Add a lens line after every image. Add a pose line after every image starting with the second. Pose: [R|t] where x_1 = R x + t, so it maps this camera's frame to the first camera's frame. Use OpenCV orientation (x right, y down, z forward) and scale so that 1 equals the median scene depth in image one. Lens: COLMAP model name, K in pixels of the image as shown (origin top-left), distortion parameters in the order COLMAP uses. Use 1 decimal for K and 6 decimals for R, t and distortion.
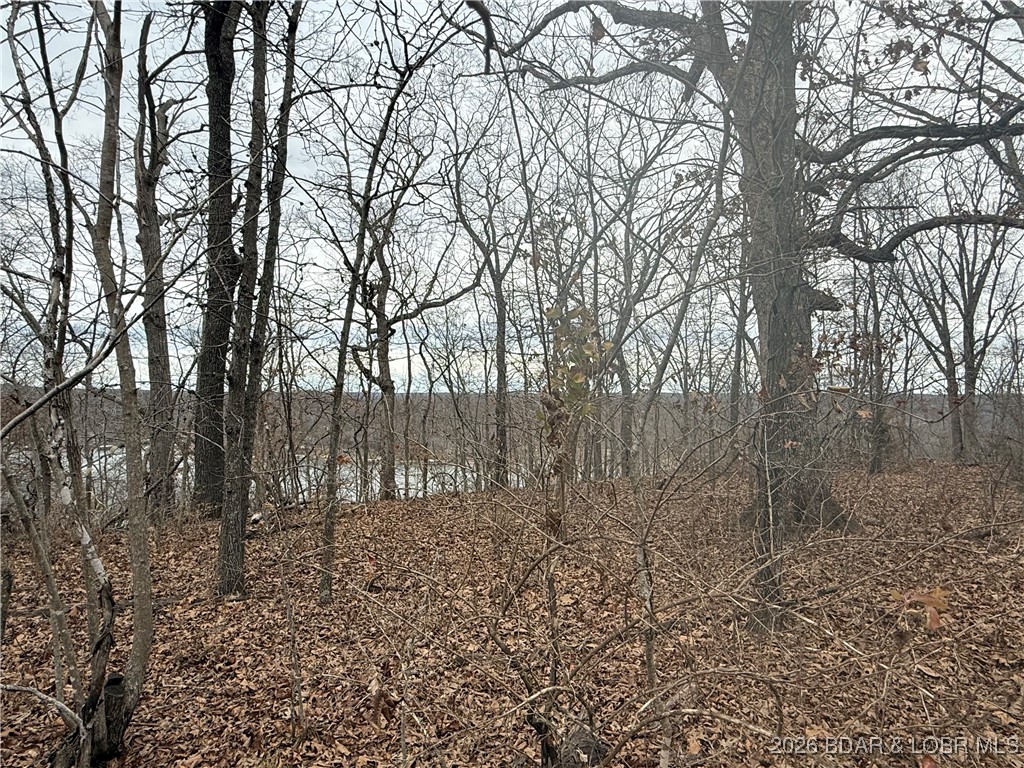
lens RADIAL K [[608.2, 0, 510.9], [0, 608.2, 383.1], [0, 0, 1]] dist [0.001353, 0.000629]
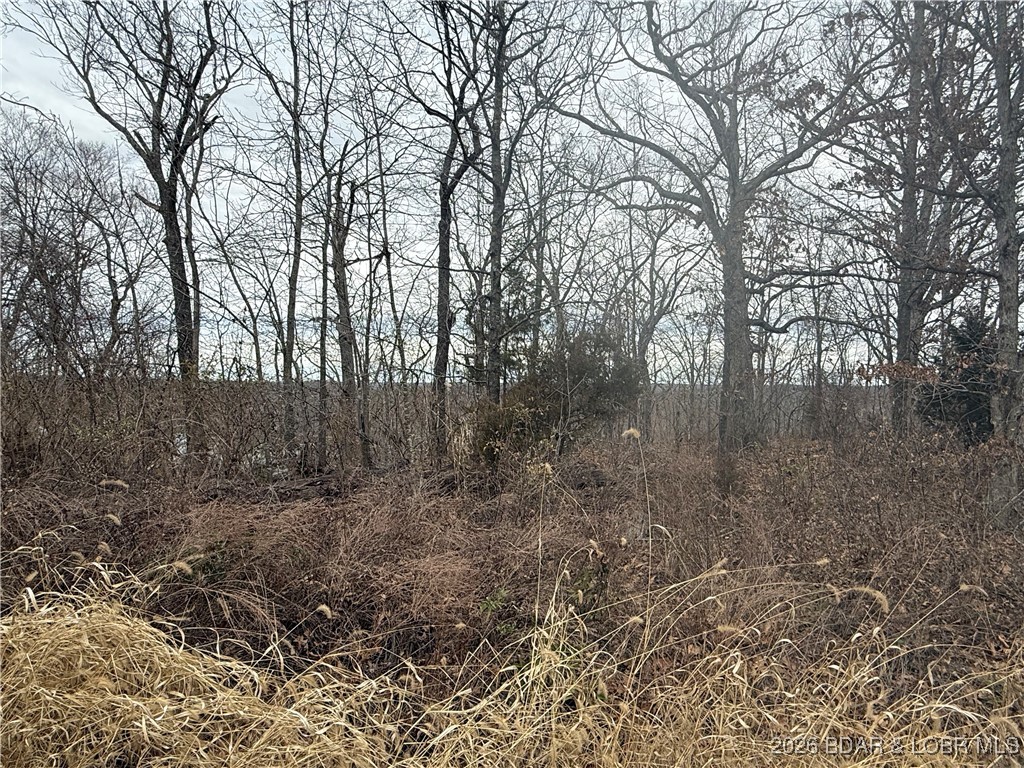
lens RADIAL K [[608.2, 0, 516.2], [0, 608.2, 389.5], [0, 0, 1]] dist [0.001353, 0.000629]
pose [[0.999957, 0.009177, -0.000982, -0.101594], [-0.009141, 0.999452, 0.031803, -0.016030], [0.001273, -0.031792, 0.999494, -0.347121]]
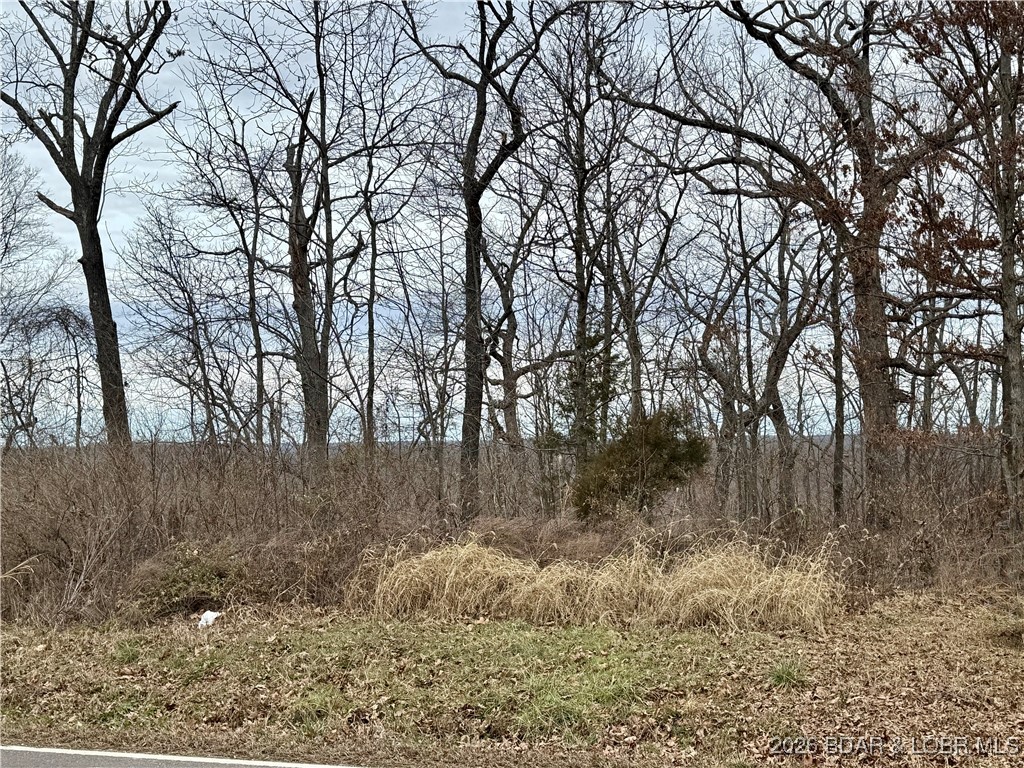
lens RADIAL K [[1275.6, 0, 511.2], [0, 1275.6, 384.6], [0, 0, 1]] dist [0.175404, 0.000000]
pose [[0.999555, -0.015319, -0.025604, -0.130002], [0.014755, 0.999647, -0.022103, -0.031594], [0.025934, 0.021715, 0.999428, -0.734699]]
